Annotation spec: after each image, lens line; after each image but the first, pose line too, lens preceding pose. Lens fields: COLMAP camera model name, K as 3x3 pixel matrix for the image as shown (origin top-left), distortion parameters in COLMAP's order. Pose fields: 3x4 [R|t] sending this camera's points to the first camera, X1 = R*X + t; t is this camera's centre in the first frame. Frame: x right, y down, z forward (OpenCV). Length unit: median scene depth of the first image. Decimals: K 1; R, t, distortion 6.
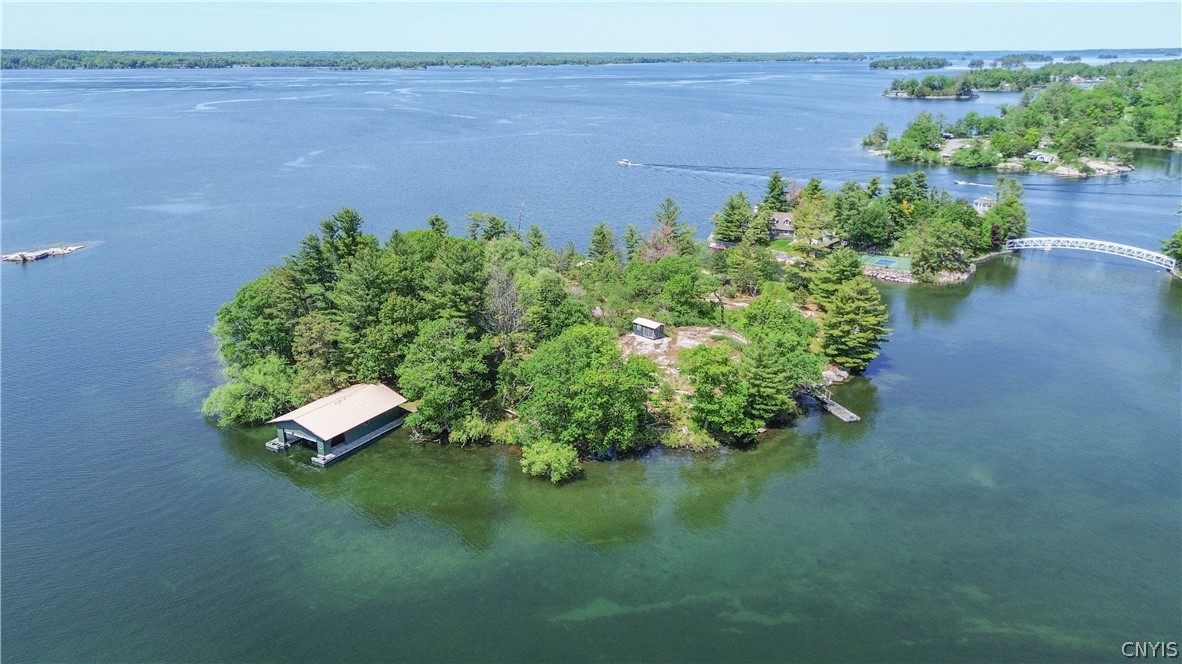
lens RADIAL K [[842.5, 0, 604.0], [0, 842.5, 318.4], [0, 0, 1]] dist [0.098173, -0.116180]
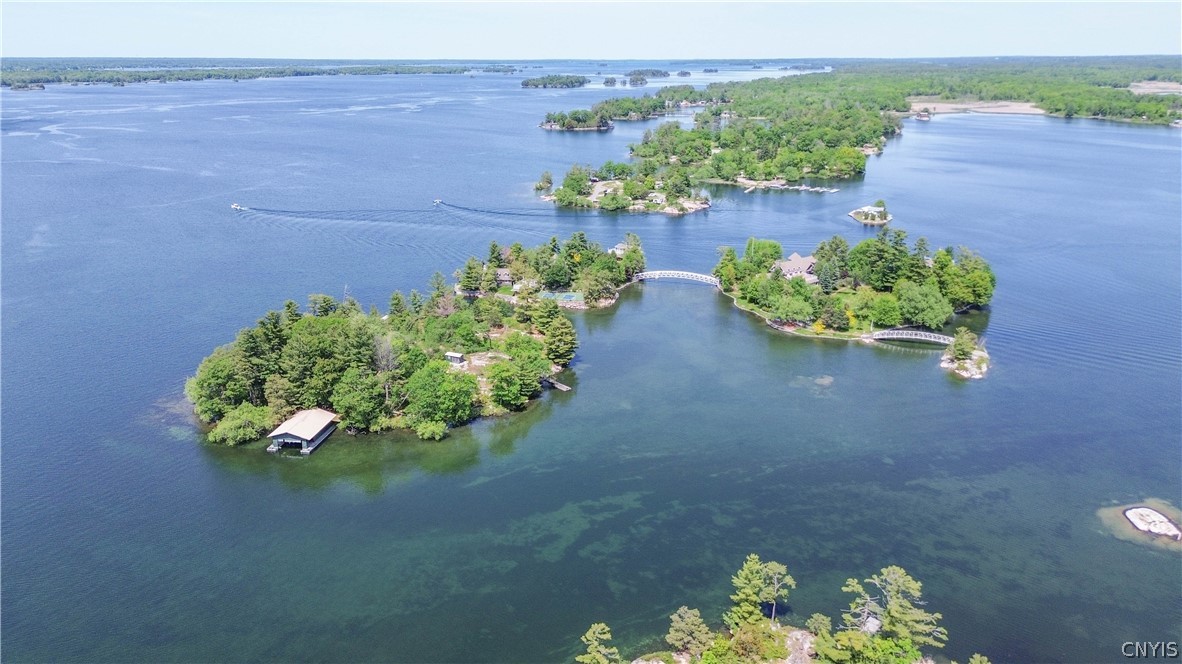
lens RADIAL K [[842.5, 0, 604.0], [0, 842.5, 318.4], [0, 0, 1]] dist [0.098173, -0.116180]
pose [[0.926113, -0.113670, 0.359713, -0.285807], [0.114747, 0.993224, 0.018436, -0.066374], [-0.359371, 0.024202, 0.932881, -0.785900]]
